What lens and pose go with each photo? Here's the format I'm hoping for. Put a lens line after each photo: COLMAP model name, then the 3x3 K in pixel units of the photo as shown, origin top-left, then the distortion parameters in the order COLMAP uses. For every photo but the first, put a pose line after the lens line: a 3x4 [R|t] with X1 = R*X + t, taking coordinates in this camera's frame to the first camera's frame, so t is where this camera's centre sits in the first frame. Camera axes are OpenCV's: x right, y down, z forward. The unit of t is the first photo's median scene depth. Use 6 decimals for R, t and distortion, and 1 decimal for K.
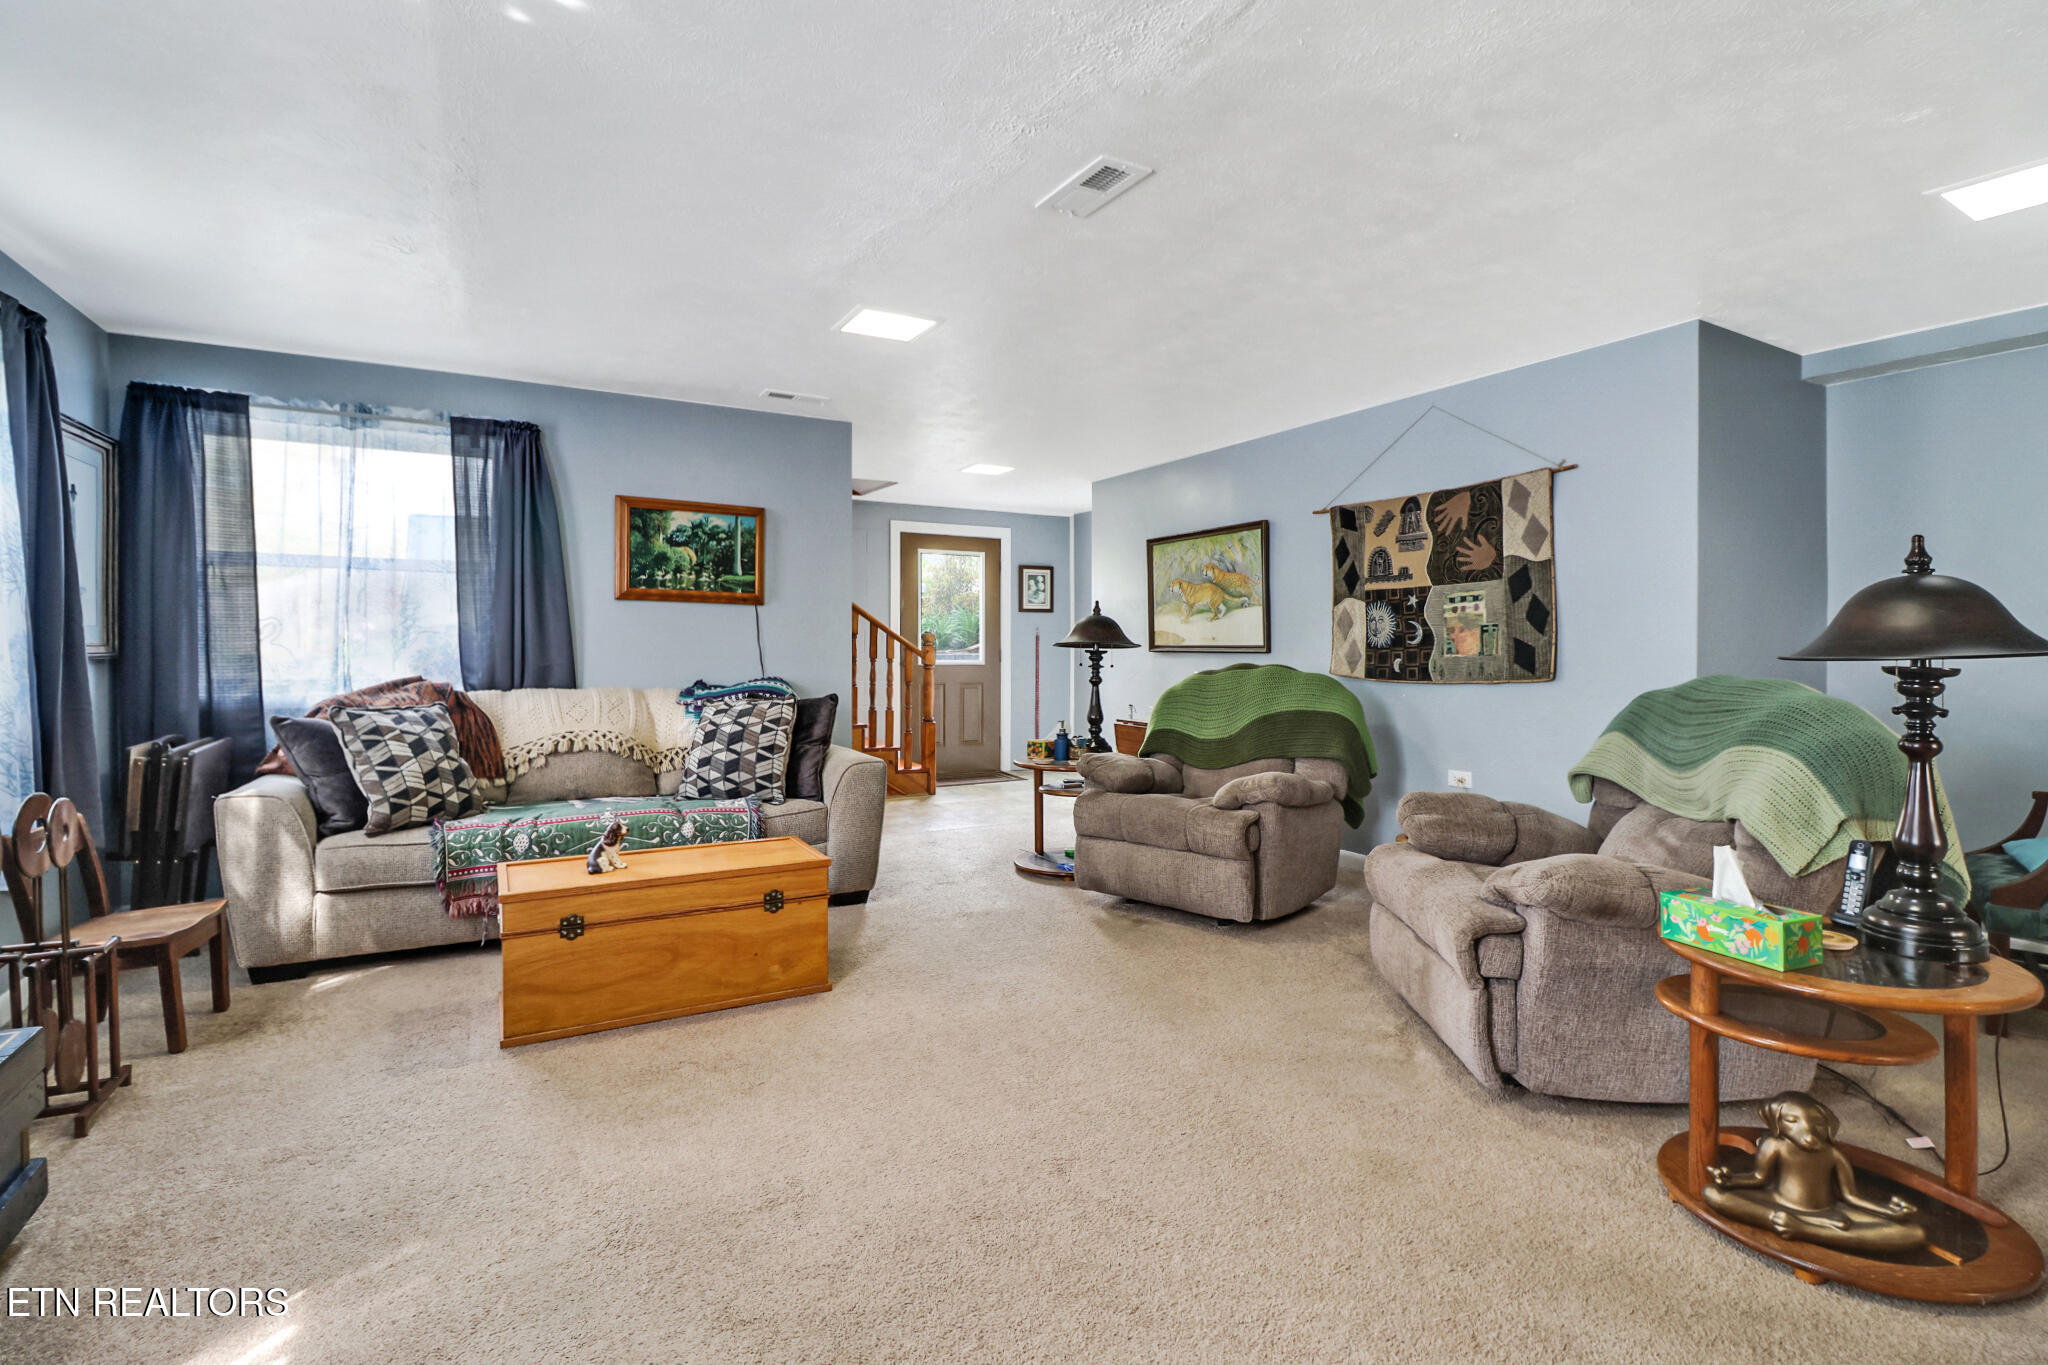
lens RADIAL K [[954.4, 0, 1029.2], [0, 954.4, 665.8], [0, 0, 1]] dist [0.015377, -0.017156]
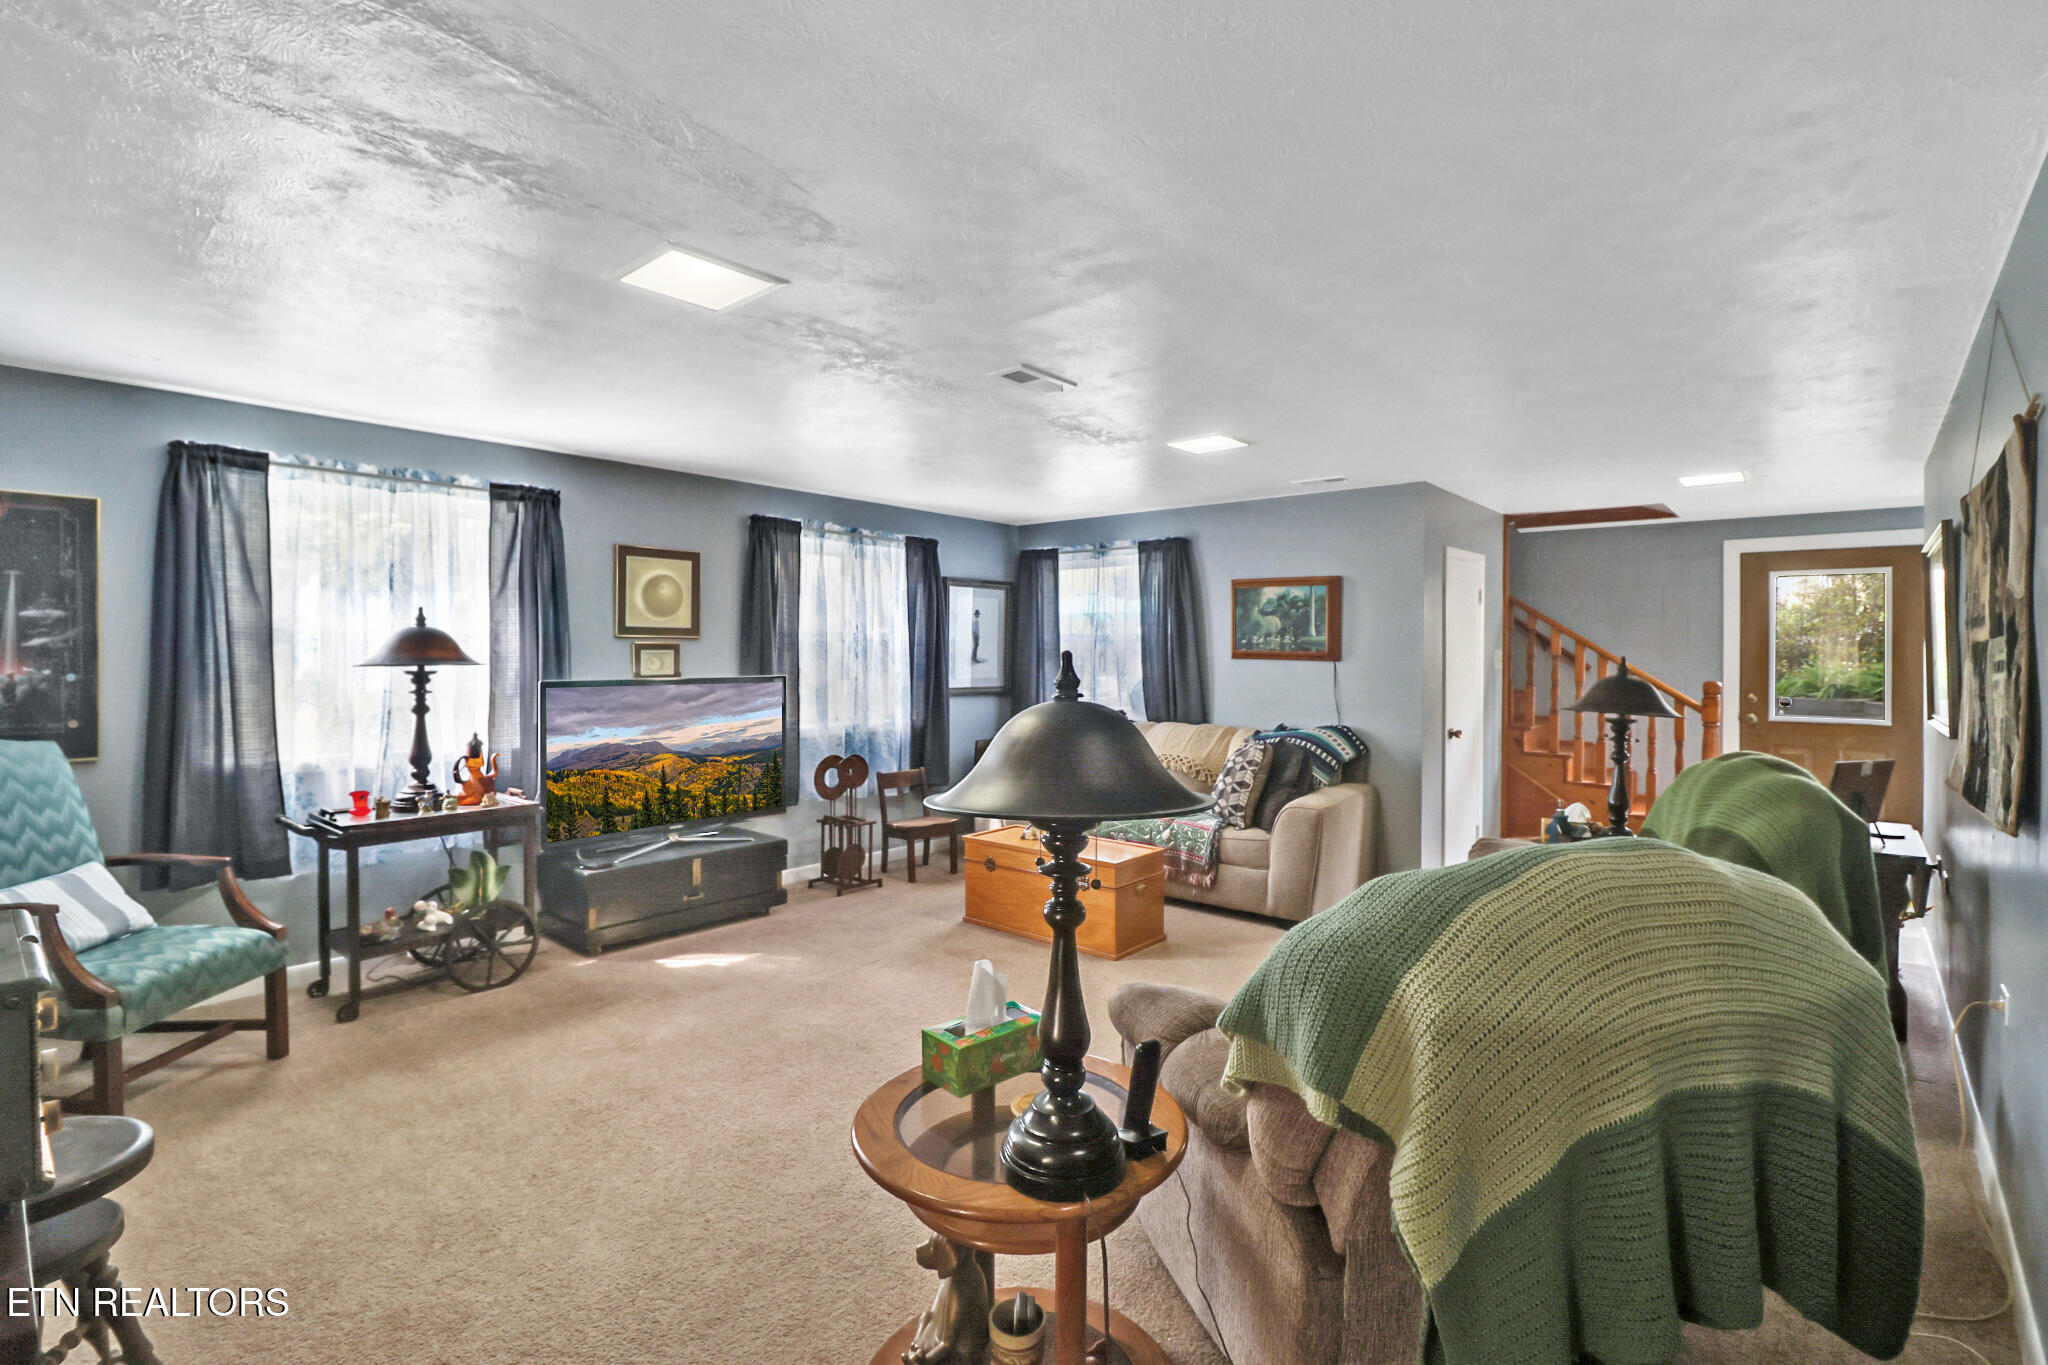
lens RADIAL K [[954.4, 0, 1029.7], [0, 954.4, 667.7], [0, 0, 1]] dist [0.015377, -0.017156]
pose [[0.341065, 0.012970, -0.939950, 0.718192], [-0.021123, 0.999758, 0.006130, -0.059075], [0.939802, 0.017764, 0.341256, 0.288927]]
